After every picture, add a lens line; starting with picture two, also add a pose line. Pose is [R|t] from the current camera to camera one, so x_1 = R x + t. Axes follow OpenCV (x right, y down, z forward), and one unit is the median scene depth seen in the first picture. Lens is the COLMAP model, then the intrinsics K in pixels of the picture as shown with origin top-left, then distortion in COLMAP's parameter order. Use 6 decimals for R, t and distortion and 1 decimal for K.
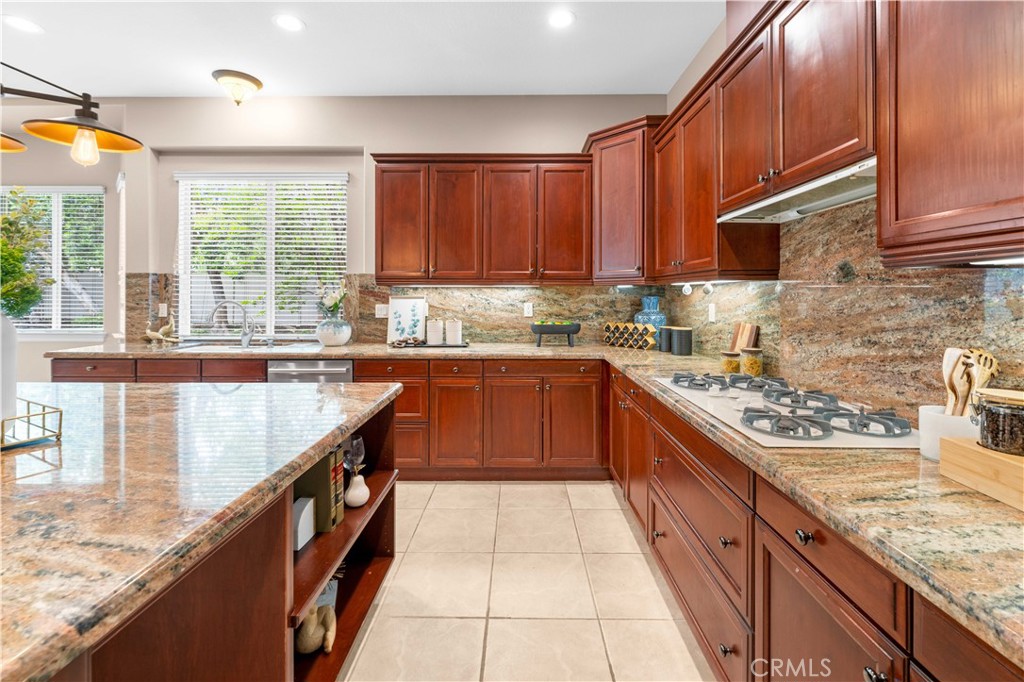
lens RADIAL K [[420.8, 0, 513.3], [0, 420.8, 295.3], [0, 0, 1]] dist [0.001629, -0.000492]
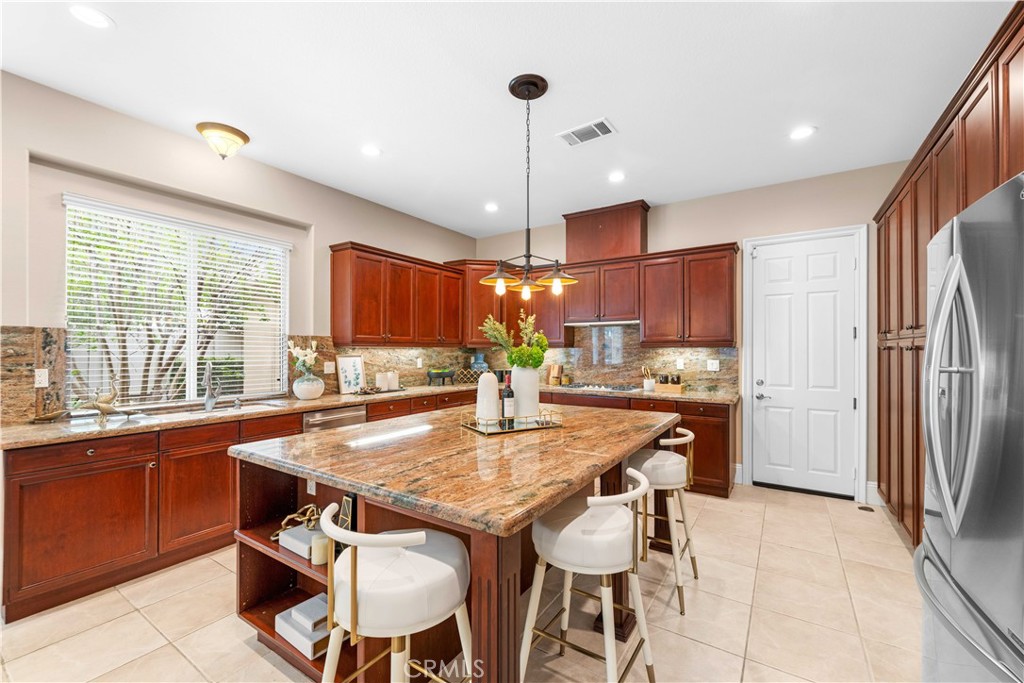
lens RADIAL K [[420.8, 0, 513.6], [0, 420.8, 346.6], [0, 0, 1]] dist [0.001629, -0.000492]
pose [[0.541678, 0.005001, 0.840571, -1.053405], [-0.002013, 0.999987, -0.004652, -0.017902], [-0.840584, 0.000827, 0.541681, -0.080124]]
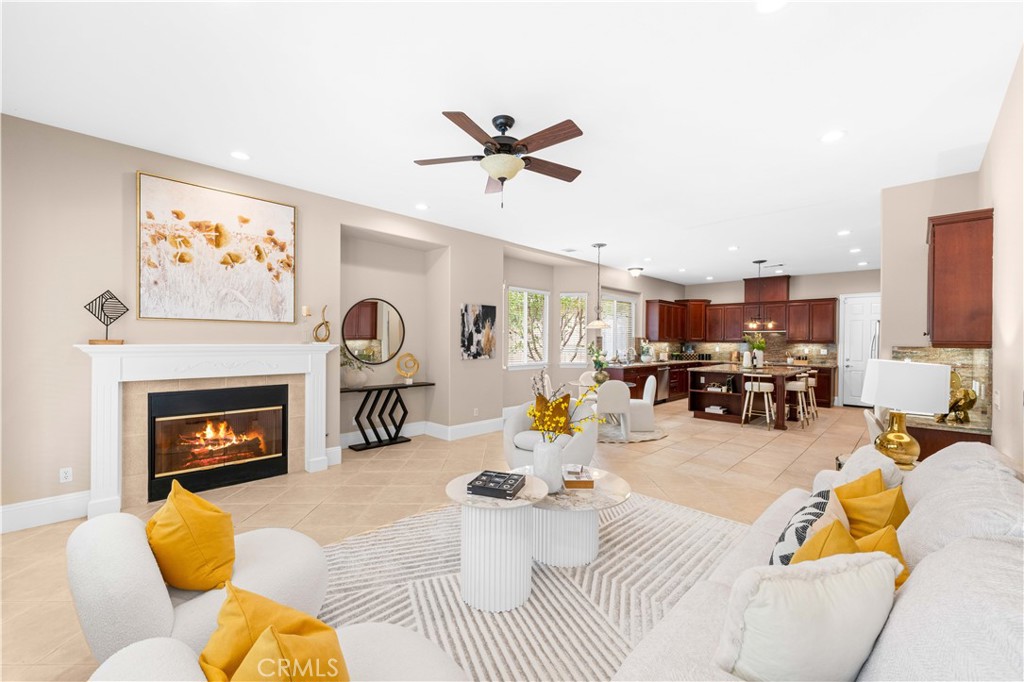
lens RADIAL K [[420.8, 0, 504.3], [0, 420.8, 340.7], [0, 0, 1]] dist [0.001629, -0.000492]
pose [[0.696902, 0.004684, 0.717151, -3.136649], [-0.010096, 0.999944, 0.003281, -0.030258], [-0.717096, -0.009527, 0.696910, -0.323894]]
